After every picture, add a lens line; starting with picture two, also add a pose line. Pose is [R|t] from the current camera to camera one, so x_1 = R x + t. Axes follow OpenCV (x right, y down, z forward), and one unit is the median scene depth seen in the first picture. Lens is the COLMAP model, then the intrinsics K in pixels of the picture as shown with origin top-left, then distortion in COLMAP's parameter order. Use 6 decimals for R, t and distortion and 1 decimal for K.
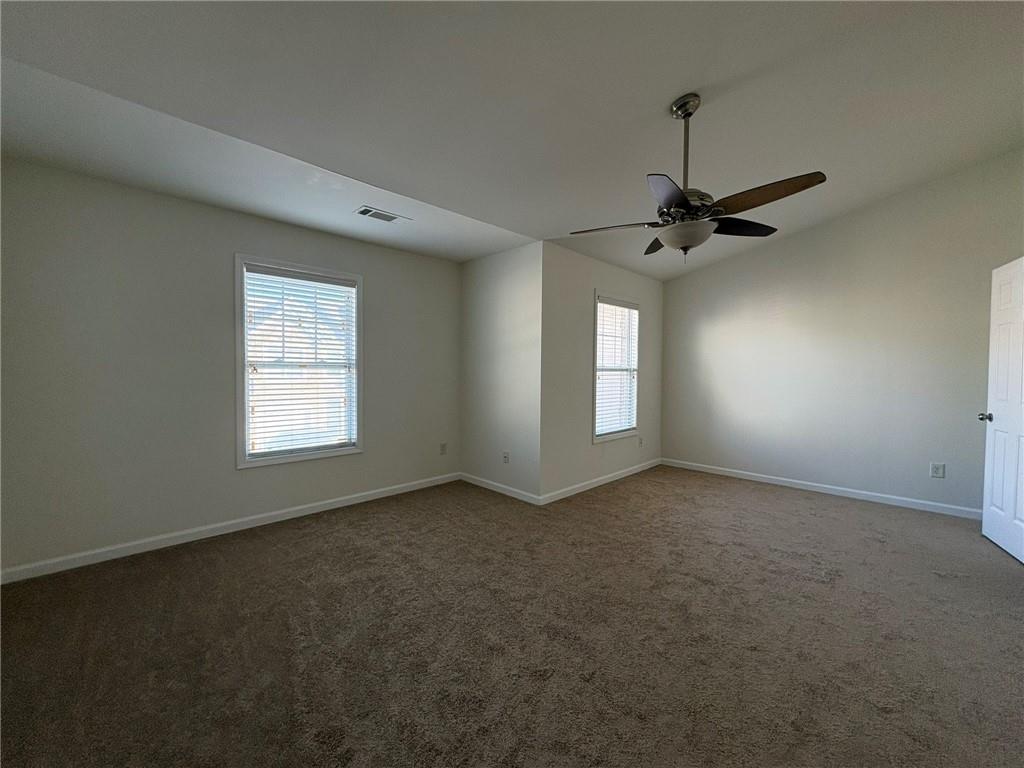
lens RADIAL K [[410.9, 0, 512.0], [0, 410.9, 384.0], [0, 0, 1]] dist [-0.000061, -0.000004]
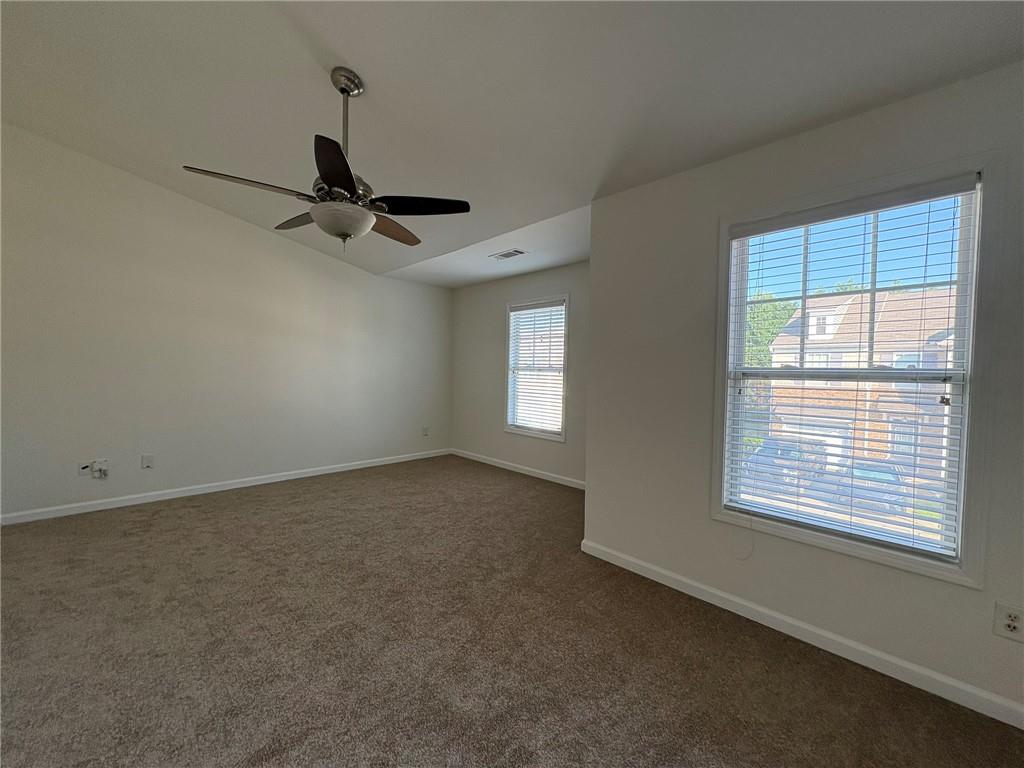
lens RADIAL K [[410.9, 0, 512.0], [0, 410.9, 384.0], [0, 0, 1]] dist [-0.000061, -0.000004]
pose [[-0.021525, 0.029666, -0.999328, 0.882664], [-0.047652, 0.998393, 0.030665, -0.034128], [0.998632, 0.048280, -0.020077, 0.928346]]
